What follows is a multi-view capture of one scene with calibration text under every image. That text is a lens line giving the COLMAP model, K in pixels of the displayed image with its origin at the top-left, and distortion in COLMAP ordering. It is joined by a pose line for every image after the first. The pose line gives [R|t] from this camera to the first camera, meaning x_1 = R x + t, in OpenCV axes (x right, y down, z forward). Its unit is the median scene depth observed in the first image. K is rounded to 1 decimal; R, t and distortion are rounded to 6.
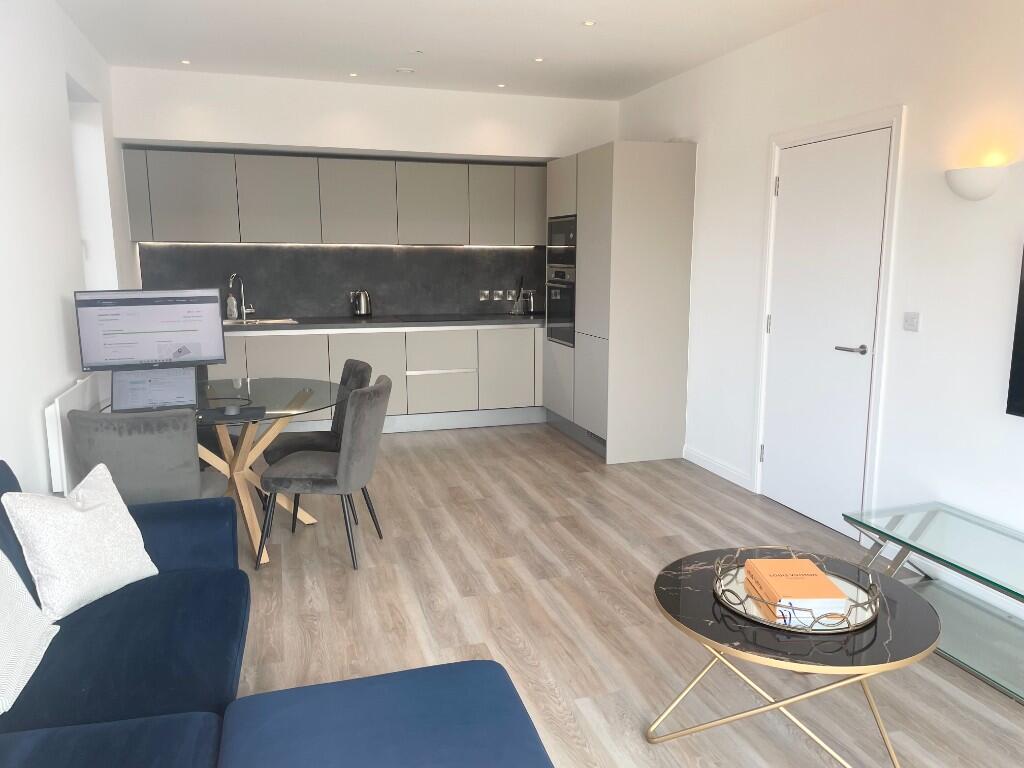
lens RADIAL K [[773.3, 0, 512.0], [0, 773.3, 379.6], [0, 0, 1]] dist [0.004148, 0.001410]
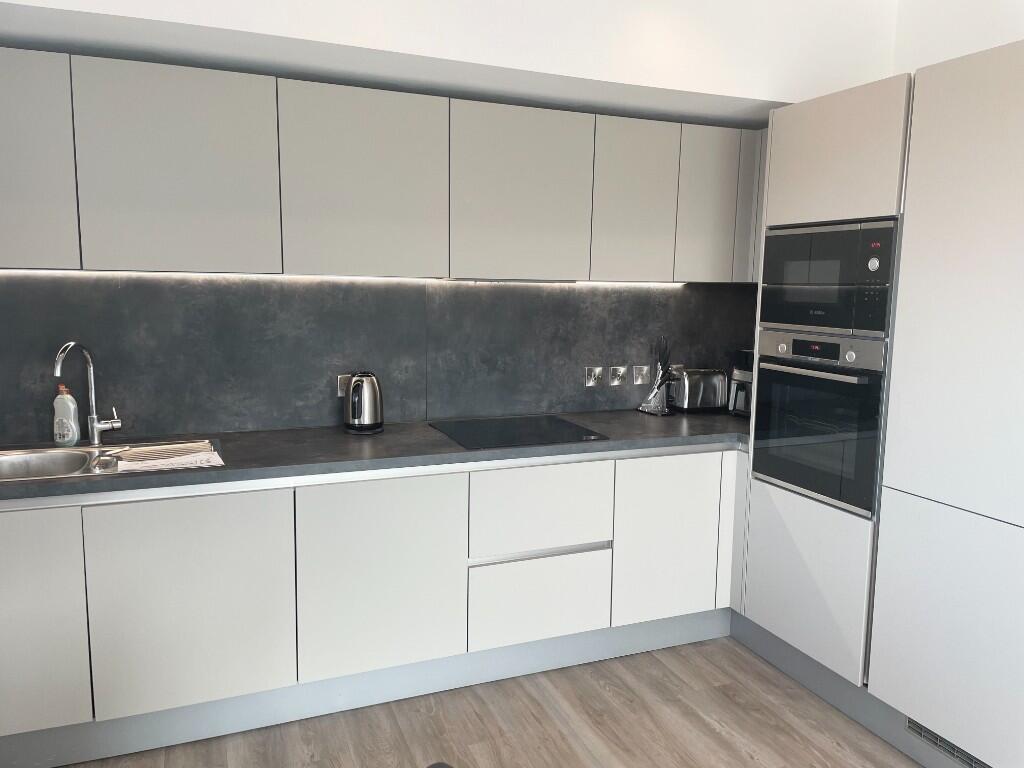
lens RADIAL K [[784.3, 0, 555.2], [0, 784.3, 402.1], [0, 0, 1]] dist [-0.006838, -0.002774]
pose [[0.992363, -0.007292, 0.123139, -0.135322], [0.008869, 0.999886, -0.012260, -0.090246], [-0.123035, 0.013259, 0.992314, 0.503498]]
